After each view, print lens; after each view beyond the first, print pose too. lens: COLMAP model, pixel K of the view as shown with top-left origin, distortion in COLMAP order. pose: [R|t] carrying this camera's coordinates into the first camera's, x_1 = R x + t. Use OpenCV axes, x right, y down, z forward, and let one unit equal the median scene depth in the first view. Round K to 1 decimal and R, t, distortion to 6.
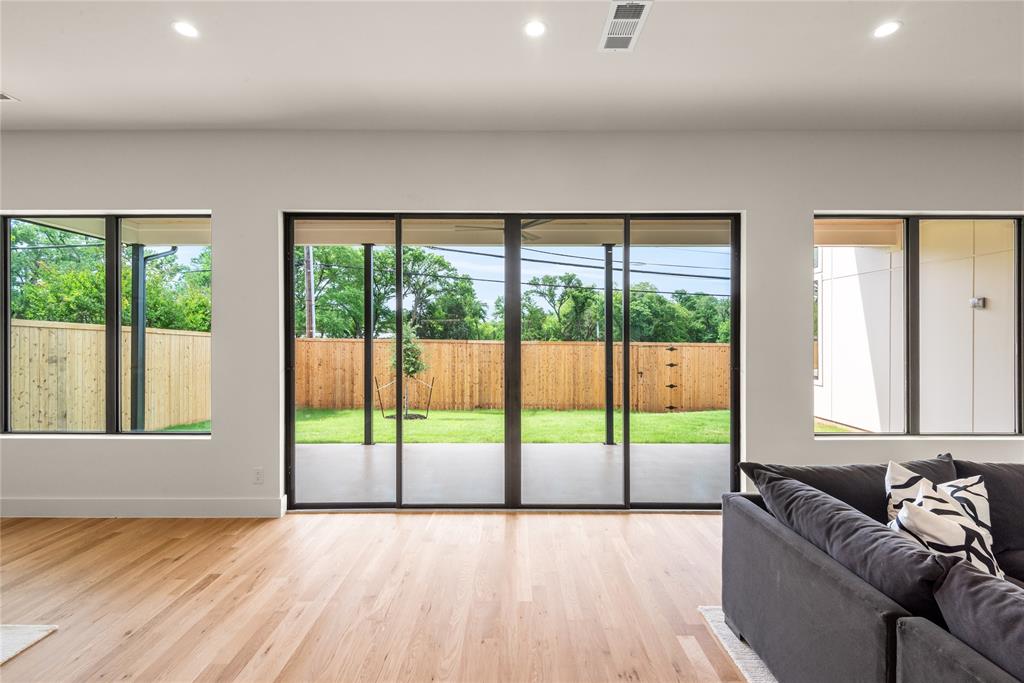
lens RADIAL K [[466.6, 0, 516.4], [0, 466.6, 335.2], [0, 0, 1]] dist [0.003840, -0.002584]
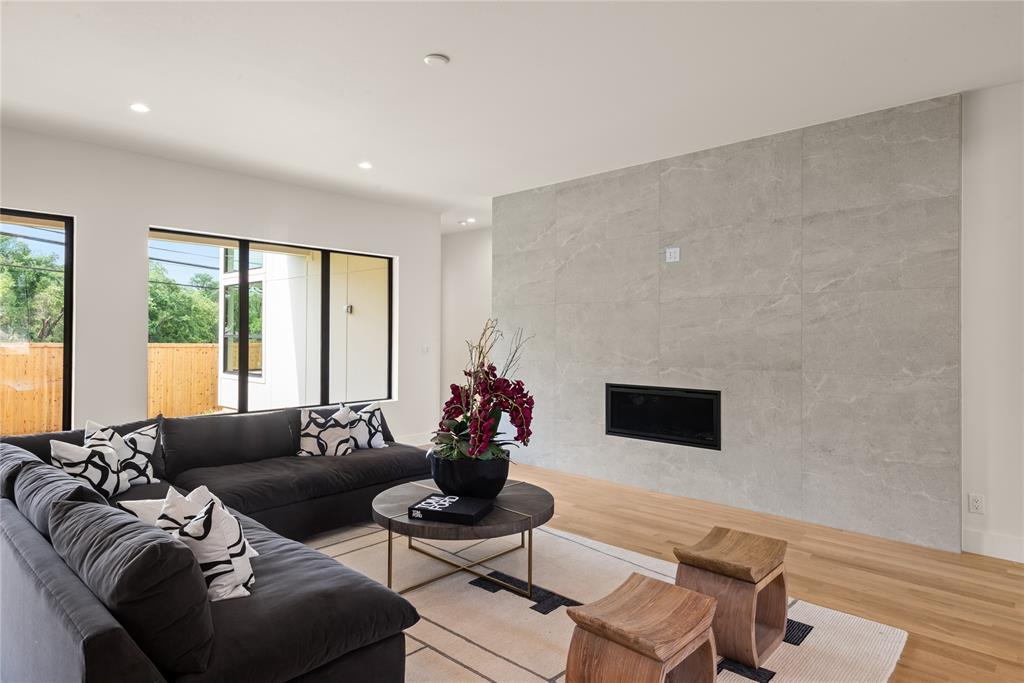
lens RADIAL K [[584.4, 0, 510.1], [0, 584.4, 336.5], [0, 0, 1]] dist [-0.006402, -0.001988]
pose [[0.678143, 0.000075, 0.734930, 0.105138], [-0.003199, 0.999991, 0.002850, -0.000295], [-0.734923, -0.004284, 0.678137, -0.342690]]
